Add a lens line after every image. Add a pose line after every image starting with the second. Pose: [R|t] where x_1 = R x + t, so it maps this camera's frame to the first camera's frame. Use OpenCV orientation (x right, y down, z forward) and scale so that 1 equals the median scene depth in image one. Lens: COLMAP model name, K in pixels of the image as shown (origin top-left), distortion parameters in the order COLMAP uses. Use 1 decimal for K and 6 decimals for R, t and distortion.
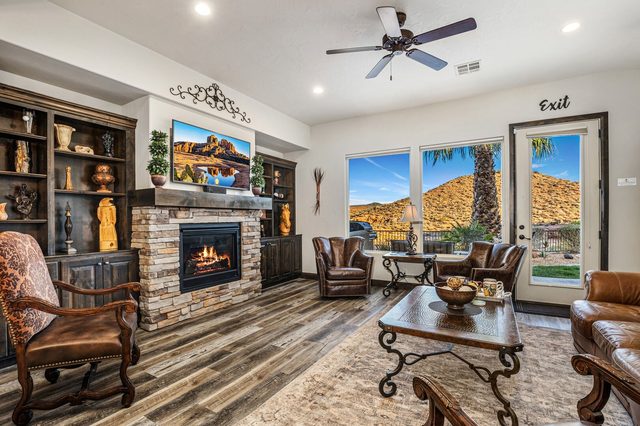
lens RADIAL K [[298.9, 0, 320.2], [0, 298.9, 222.0], [0, 0, 1]] dist [-0.026873, 0.003213]
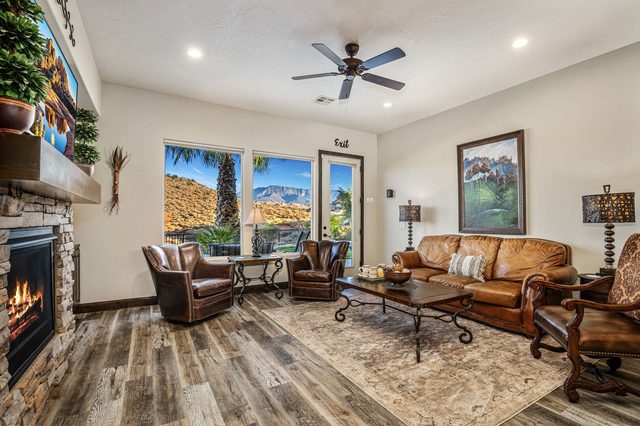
lens RADIAL K [[298.9, 0, 318.1], [0, 298.9, 219.3], [0, 0, 1]] dist [-0.026873, 0.003213]
pose [[0.484777, 0.010546, 0.874574, -0.538579], [0.005550, 0.999870, -0.015133, -0.000305], [-0.874620, 0.012190, 0.484656, 0.370831]]
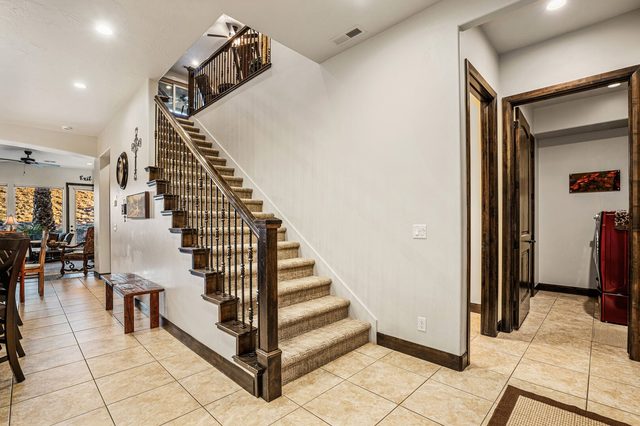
lens RADIAL K [[298.9, 0, 322.0], [0, 298.9, 218.3], [0, 0, 1]] dist [-0.026873, 0.003213]
pose [[0.248522, 0.012045, 0.968551, -1.133061], [0.011600, 0.999814, -0.015410, 0.010464], [-0.968557, 0.015065, 0.248336, -1.578925]]
